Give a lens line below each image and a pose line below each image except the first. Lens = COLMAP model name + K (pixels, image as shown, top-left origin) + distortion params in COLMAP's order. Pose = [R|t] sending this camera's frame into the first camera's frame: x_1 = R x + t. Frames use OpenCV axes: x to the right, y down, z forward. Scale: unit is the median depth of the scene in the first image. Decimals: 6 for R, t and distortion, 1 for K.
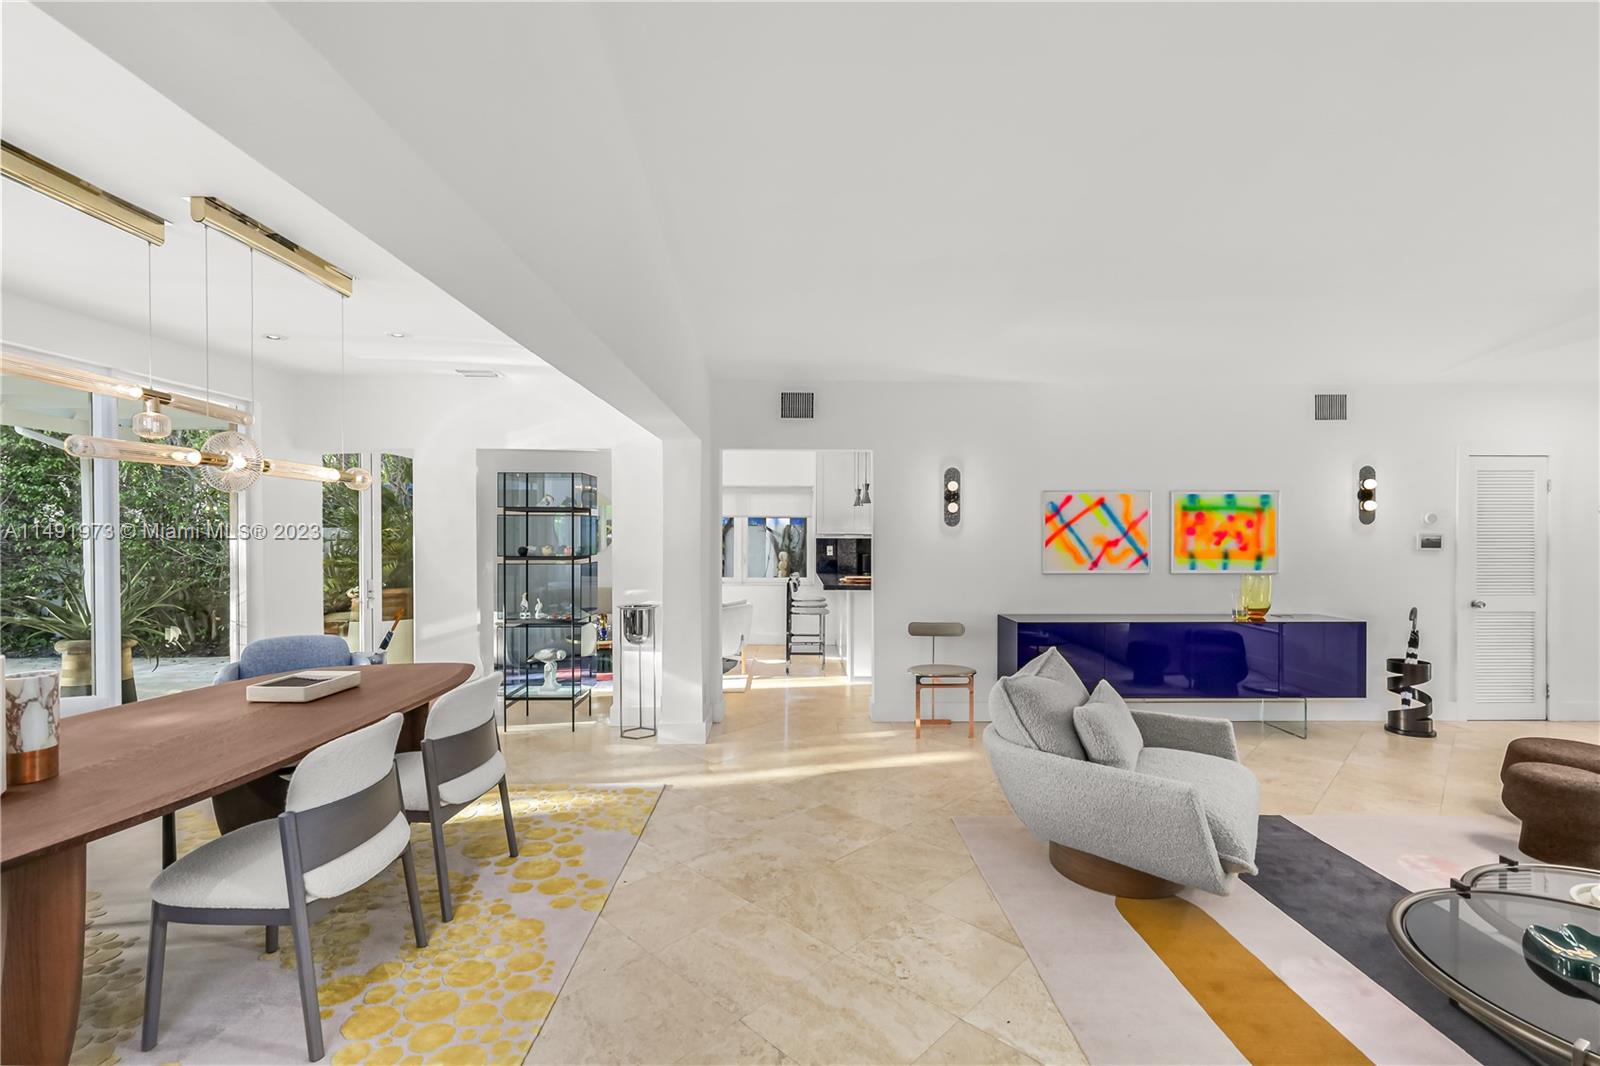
lens RADIAL K [[704.3, 0, 801.4], [0, 704.3, 538.4], [0, 0, 1]] dist [0.005630, 0.000808]
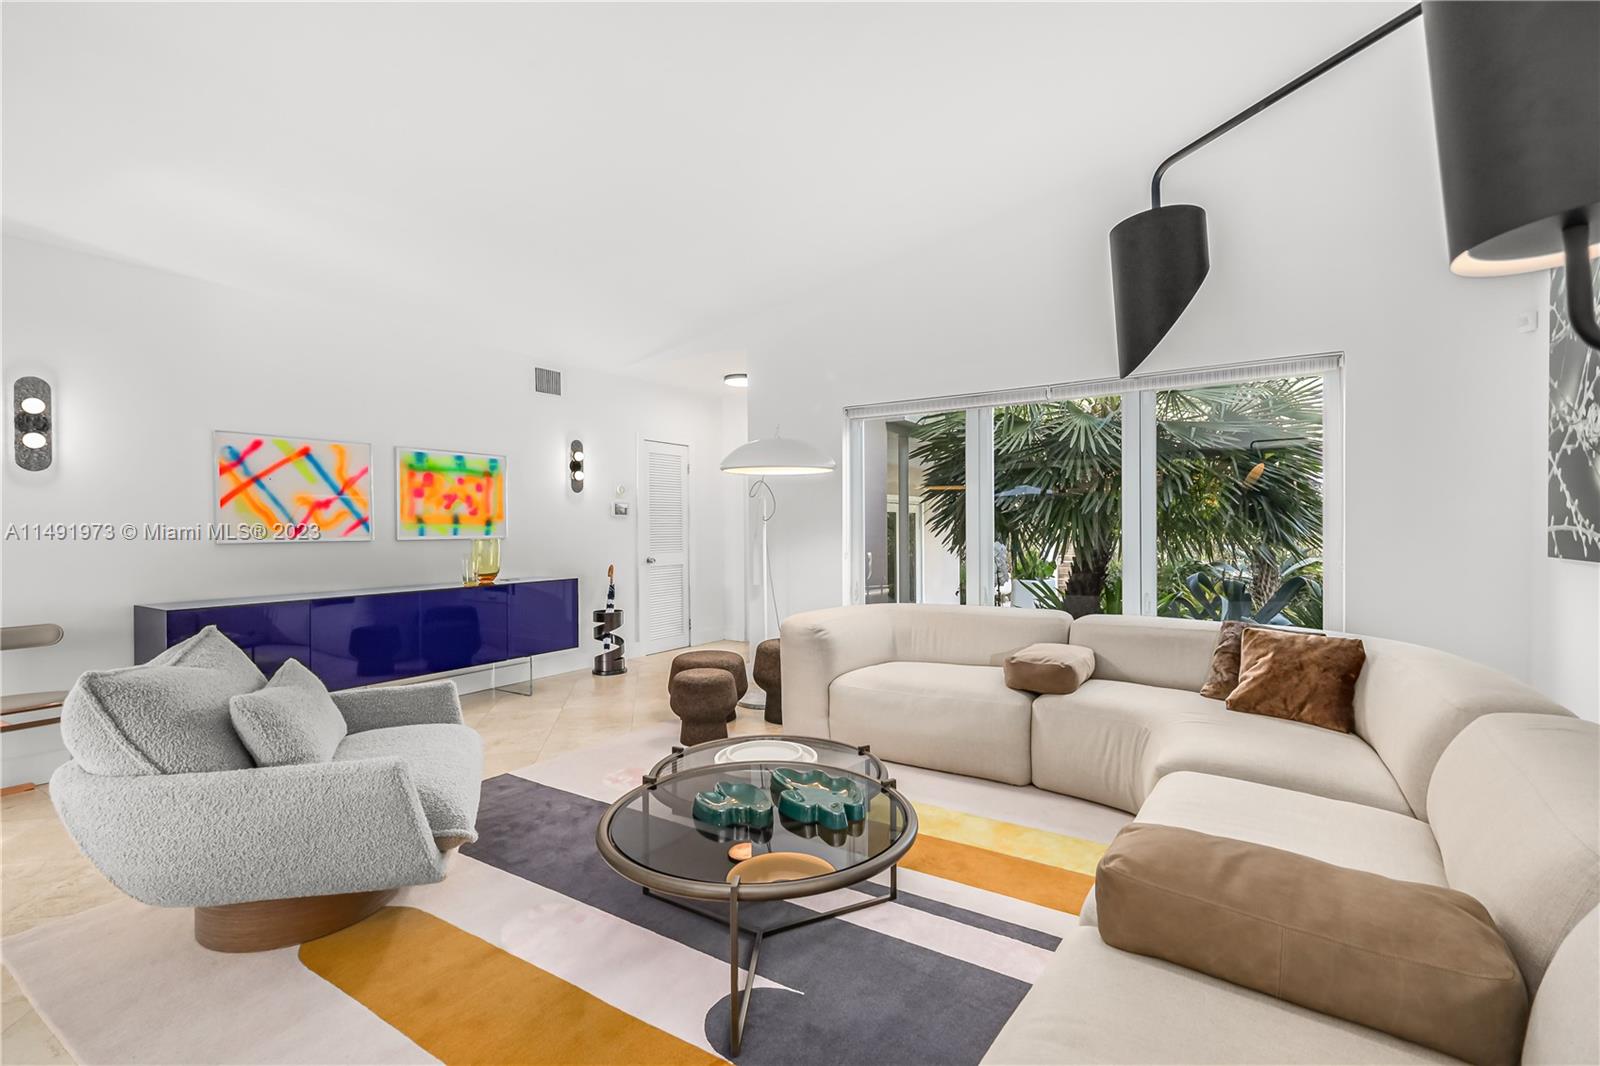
lens RADIAL K [[704.3, 0, 801.4], [0, 704.3, 533.9], [0, 0, 1]] dist [0.005630, 0.000808]
pose [[0.555860, -0.004536, 0.831263, 0.080084], [0.014222, 0.999891, -0.004053, 0.059022], [-0.831154, 0.014075, 0.555864, 0.099016]]
